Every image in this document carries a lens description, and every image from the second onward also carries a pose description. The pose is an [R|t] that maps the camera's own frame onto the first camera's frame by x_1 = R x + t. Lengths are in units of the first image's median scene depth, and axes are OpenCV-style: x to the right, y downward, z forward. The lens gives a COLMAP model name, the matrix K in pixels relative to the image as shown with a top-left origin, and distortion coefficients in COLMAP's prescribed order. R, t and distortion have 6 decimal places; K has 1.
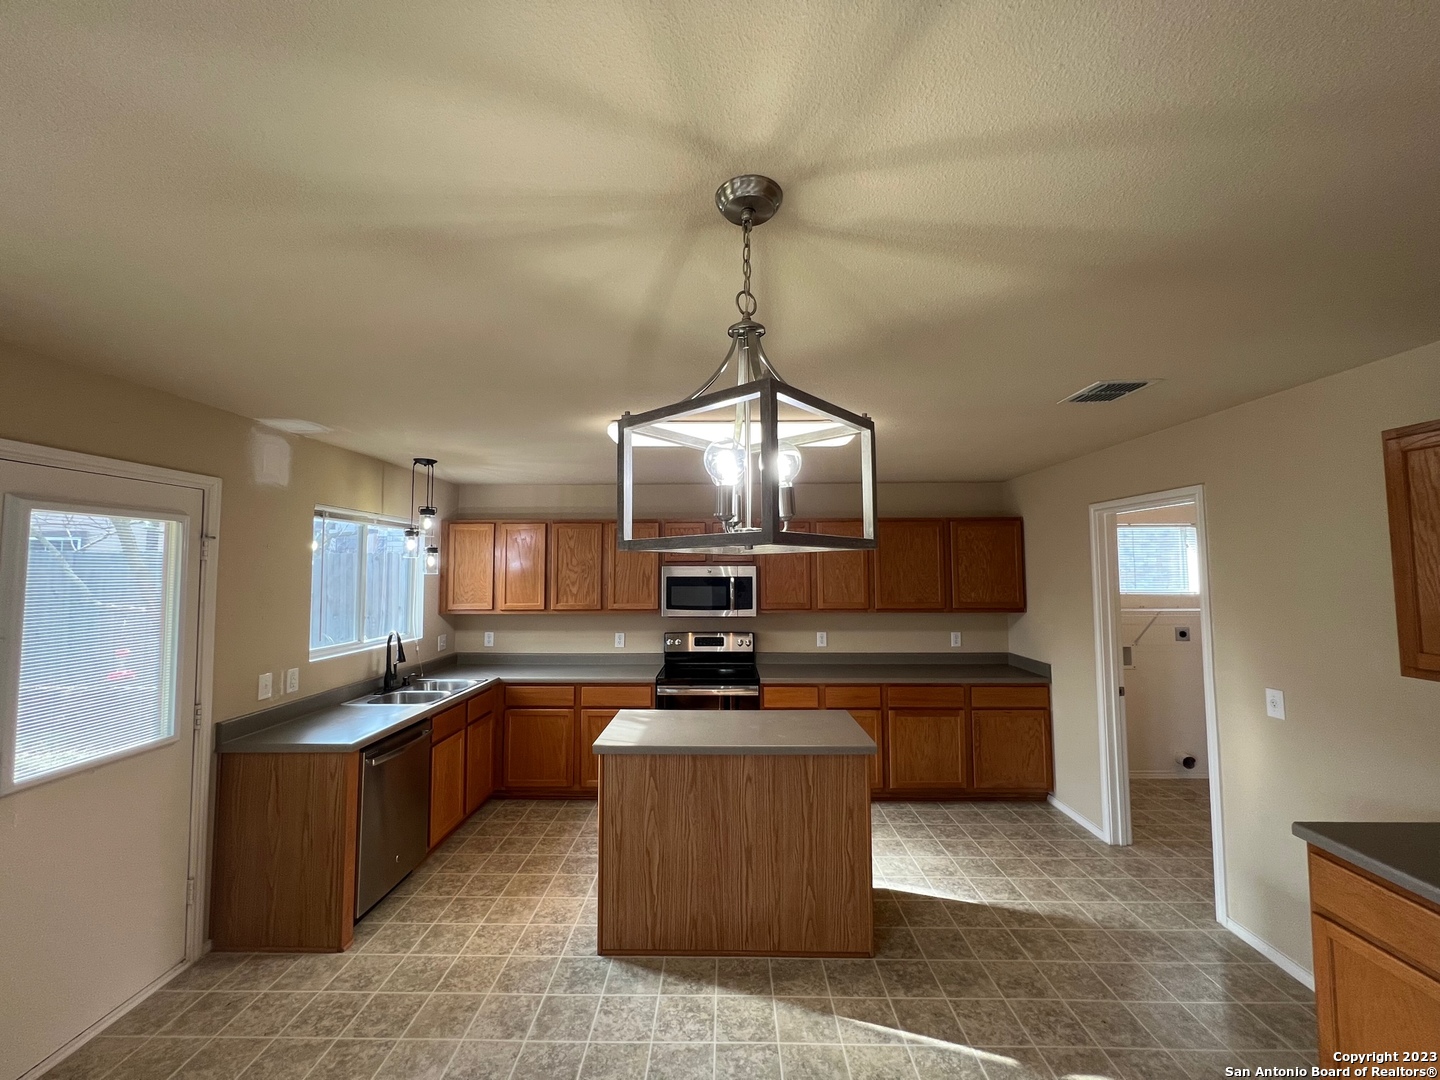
lens RADIAL K [[574.9, 0, 717.7], [0, 574.9, 534.7], [0, 0, 1]] dist [-0.002121, -0.000378]
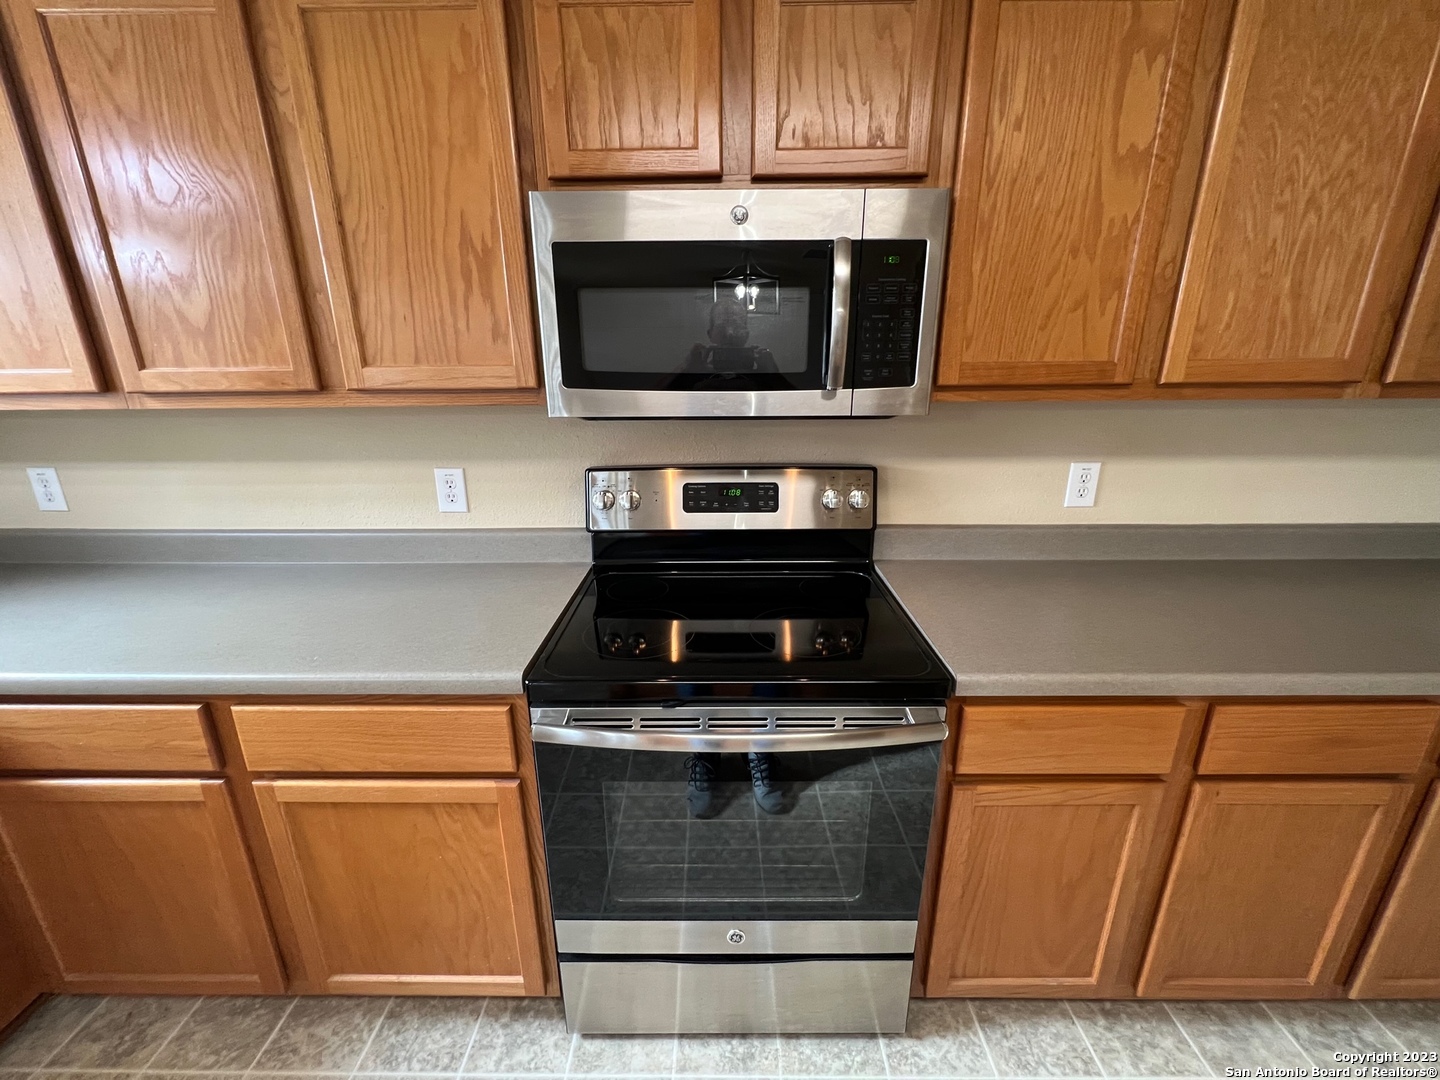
lens RADIAL K [[574.9, 0, 717.7], [0, 574.9, 534.7], [0, 0, 1]] dist [-0.002121, -0.000378]
pose [[0.999863, -0.008297, 0.014320, -0.032662], [0.002805, 0.937710, 0.347408, 0.121328], [-0.016311, -0.347320, 0.937605, 0.873515]]
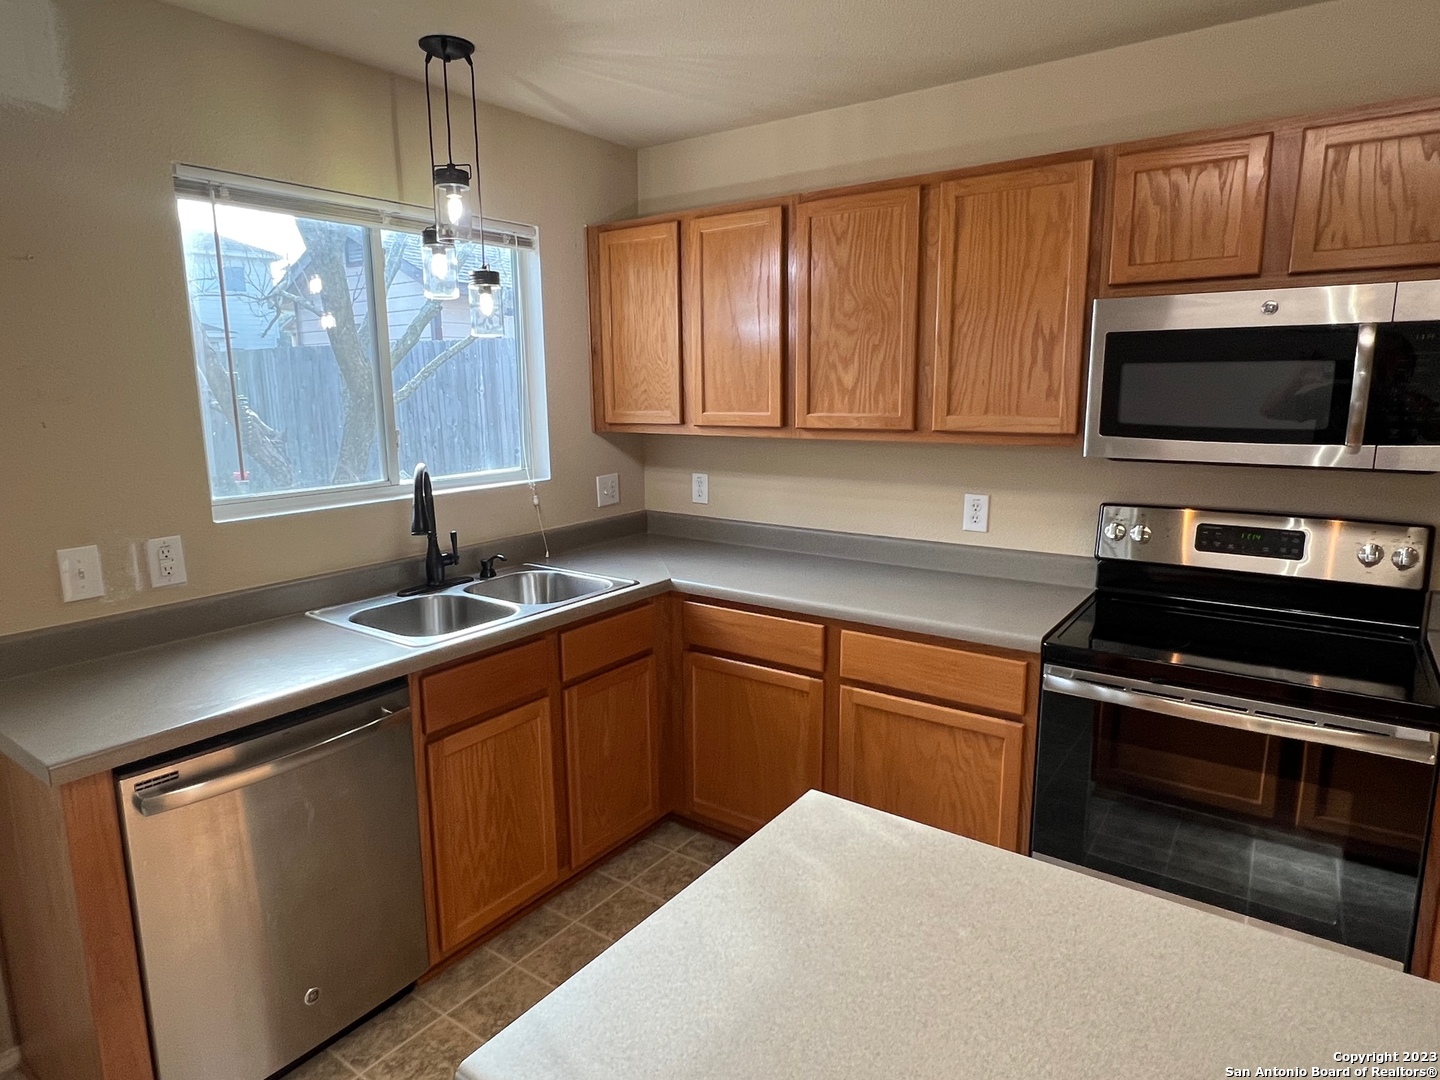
lens RADIAL K [[846.3, 0, 705.5], [0, 846.3, 534.7], [0, 0, 1]] dist [-0.007530, -0.001261]
pose [[0.819422, 0.095219, -0.565226, 0.002904], [0.045756, 0.972092, 0.230095, 0.075834], [0.571361, -0.214408, 0.792197, 0.567582]]
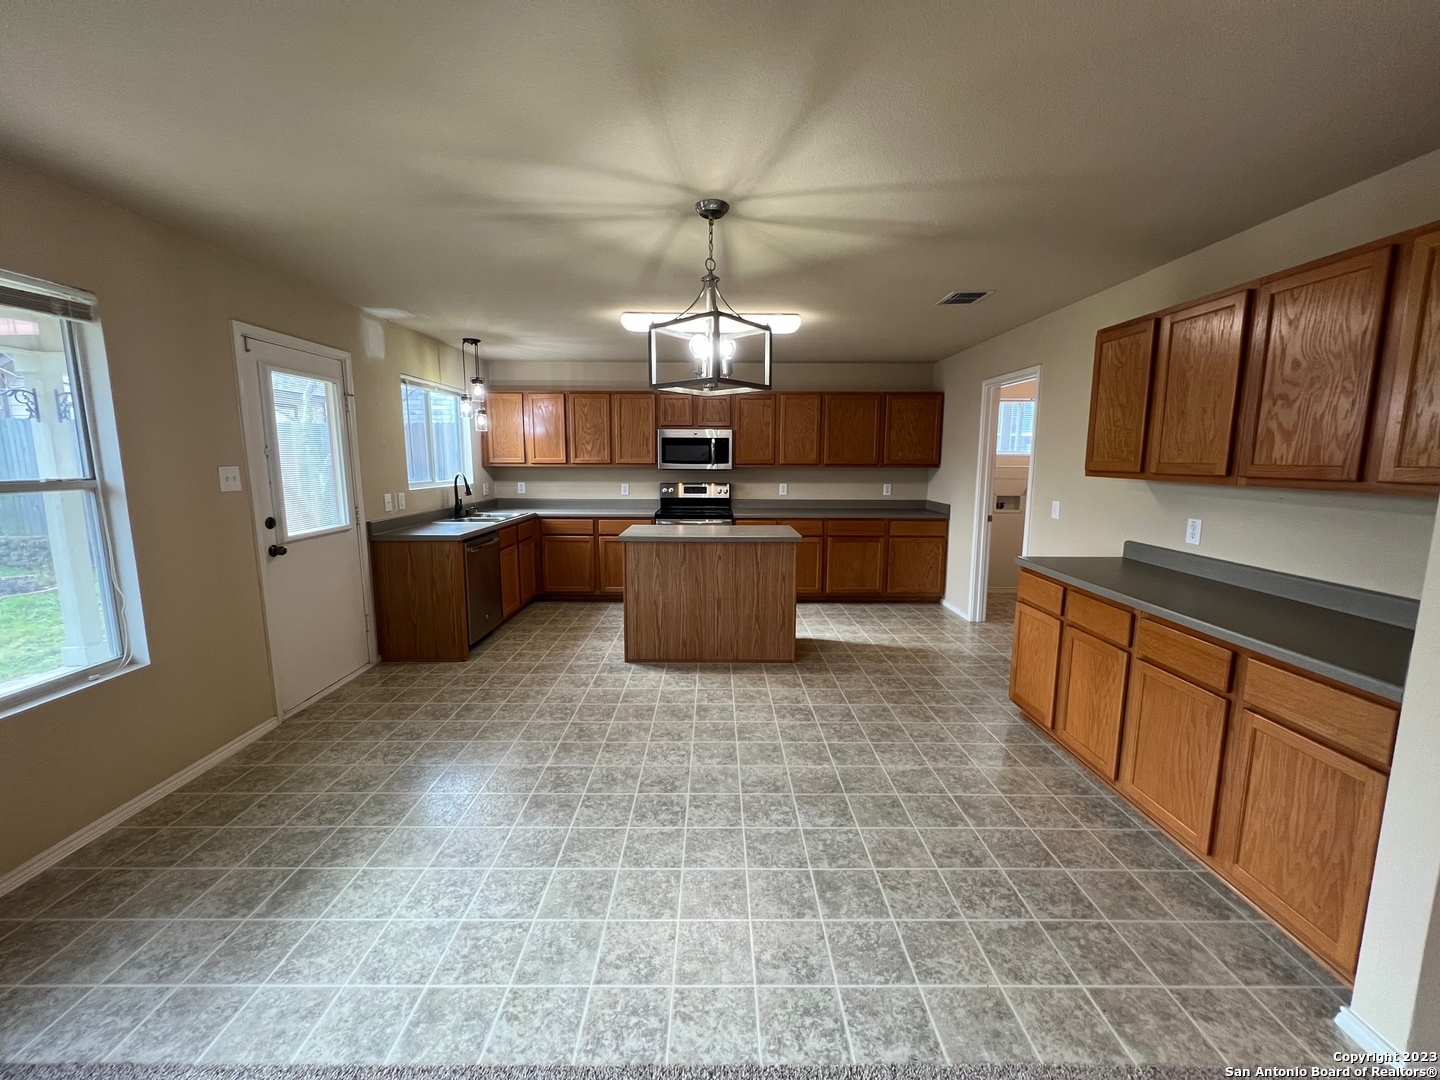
lens RADIAL K [[574.9, 0, 717.7], [0, 574.9, 534.7], [0, 0, 1]] dist [-0.002121, -0.000378]
pose [[0.999779, 0.004858, 0.020466, 0.011346], [-0.008799, 0.980345, 0.197093, 0.038234], [-0.019106, -0.197230, 0.980171, -0.341805]]
